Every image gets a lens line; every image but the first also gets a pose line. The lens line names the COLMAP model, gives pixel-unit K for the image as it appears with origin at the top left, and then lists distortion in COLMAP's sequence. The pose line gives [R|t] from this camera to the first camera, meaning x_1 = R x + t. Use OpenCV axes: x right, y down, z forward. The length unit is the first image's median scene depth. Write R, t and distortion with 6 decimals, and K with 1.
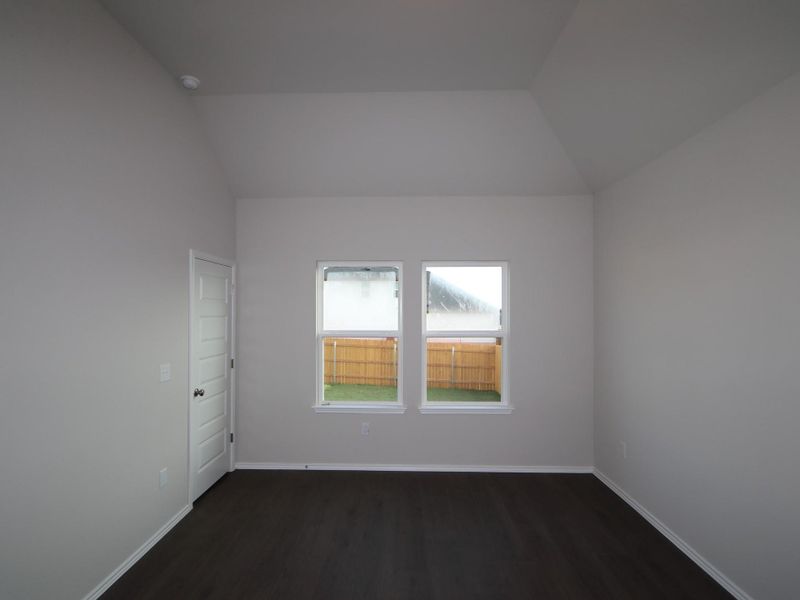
lens RADIAL K [[513.7, 0, 459.9], [0, 513.7, 301.2], [0, 0, 1]] dist [0.003881, 0.004249]
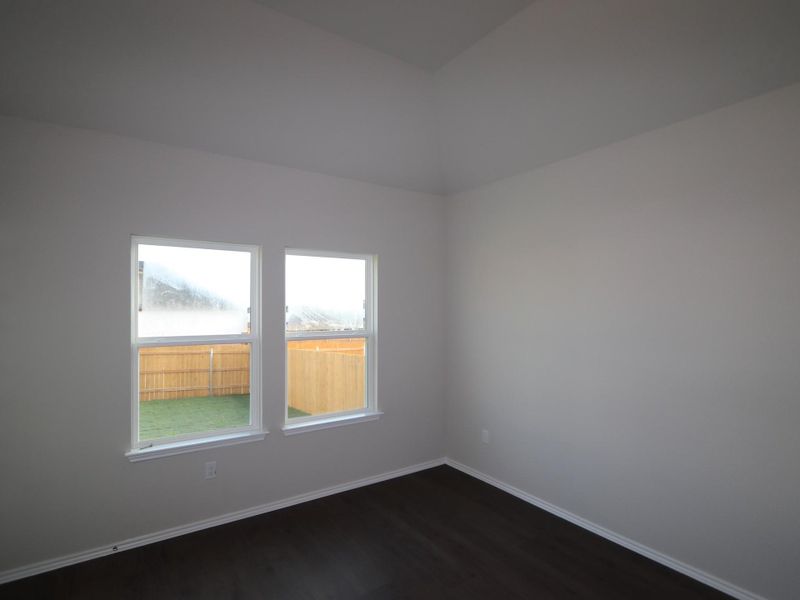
lens RADIAL K [[431.0, 0, 400.0], [0, 431.0, 300.0], [0, 0, 1]] dist [-0.002995, -0.001335]
pose [[0.807613, 0.010999, 0.589610, -0.192267], [-0.009847, 0.999938, -0.005166, 0.004365], [-0.589630, -0.001634, 0.807672, 0.203157]]
